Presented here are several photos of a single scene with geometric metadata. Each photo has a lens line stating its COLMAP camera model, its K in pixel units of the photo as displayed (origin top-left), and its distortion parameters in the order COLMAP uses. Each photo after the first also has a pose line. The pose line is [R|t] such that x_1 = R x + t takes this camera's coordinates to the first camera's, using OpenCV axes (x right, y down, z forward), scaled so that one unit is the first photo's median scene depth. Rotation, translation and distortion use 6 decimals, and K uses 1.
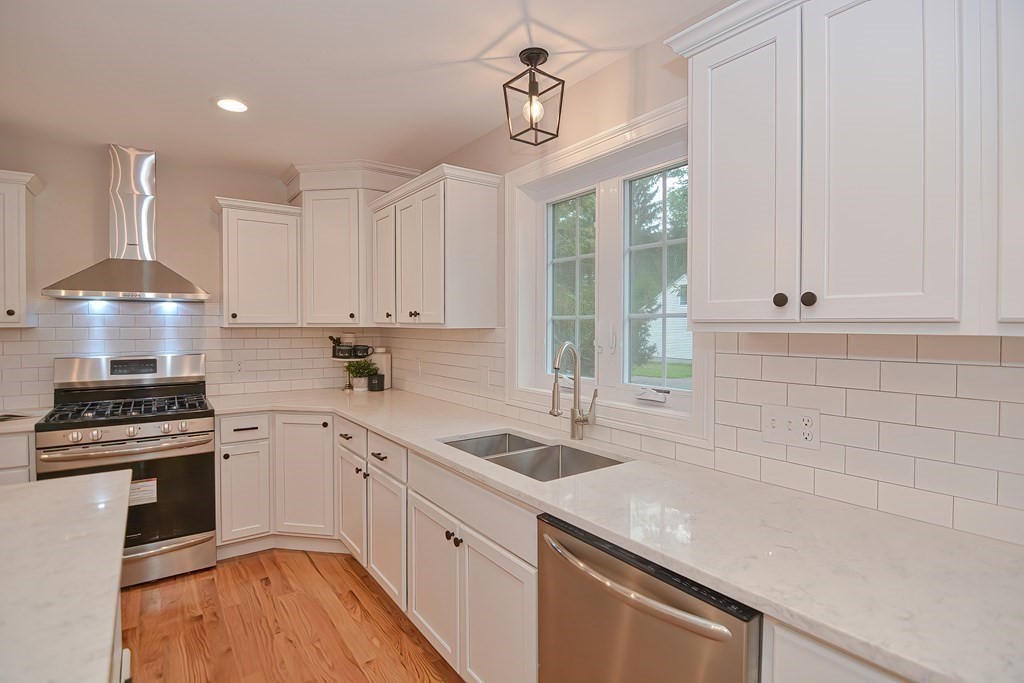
lens RADIAL K [[508.6, 0, 514.8], [0, 508.6, 330.1], [0, 0, 1]] dist [-0.014579, -0.001810]
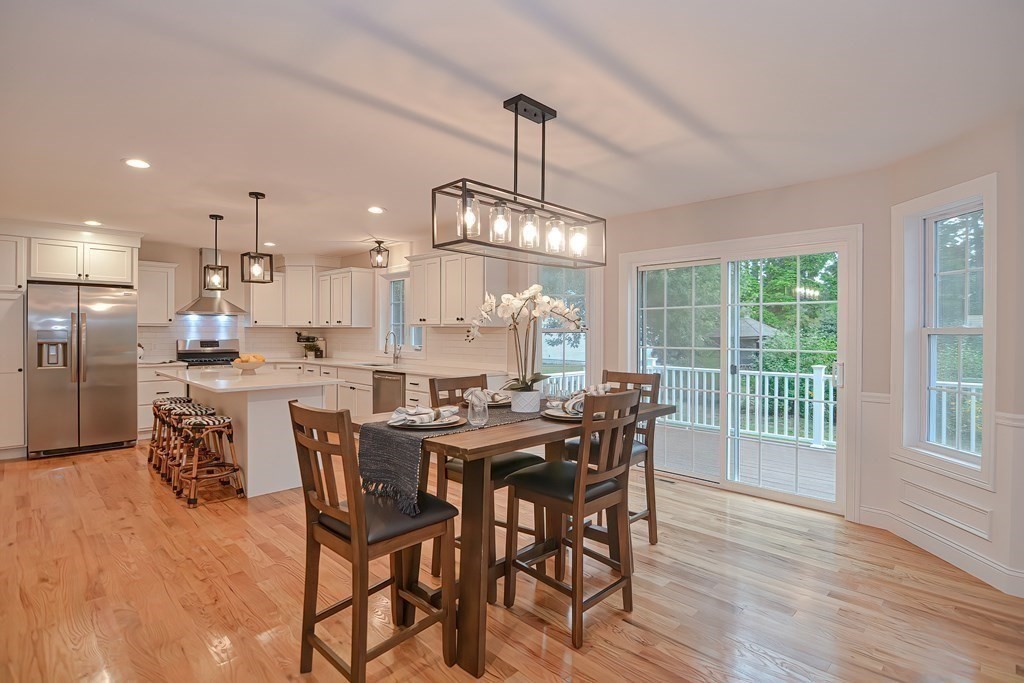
lens RADIAL K [[508.6, 0, 514.8], [0, 508.6, 330.1], [0, 0, 1]] dist [-0.014579, -0.001810]
pose [[0.987959, 0.003991, 0.154666, 0.277115], [-0.001873, 0.999903, -0.013834, 0.043341], [-0.154706, 0.013378, 0.987870, -1.635668]]
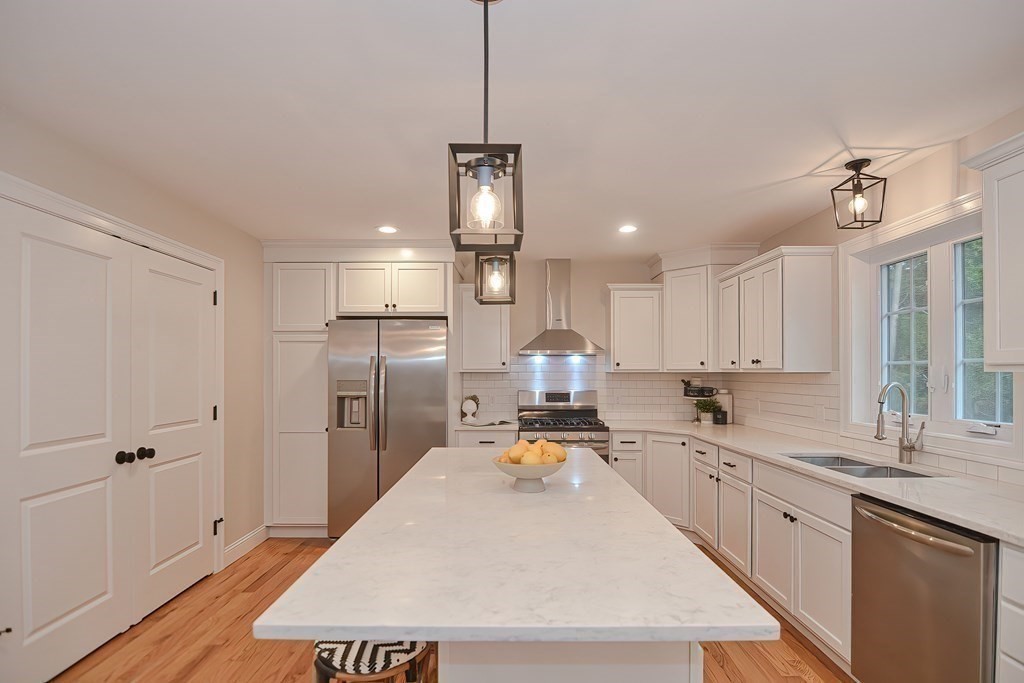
lens RADIAL K [[510.6, 0, 495.6], [0, 510.6, 370.6], [0, 0, 1]] dist [-0.018706, -0.001446]
pose [[0.795221, -0.003307, -0.606310, 0.057338], [-0.005809, 0.999898, -0.013074, 0.011993], [0.606291, 0.013919, 0.795121, -0.422991]]
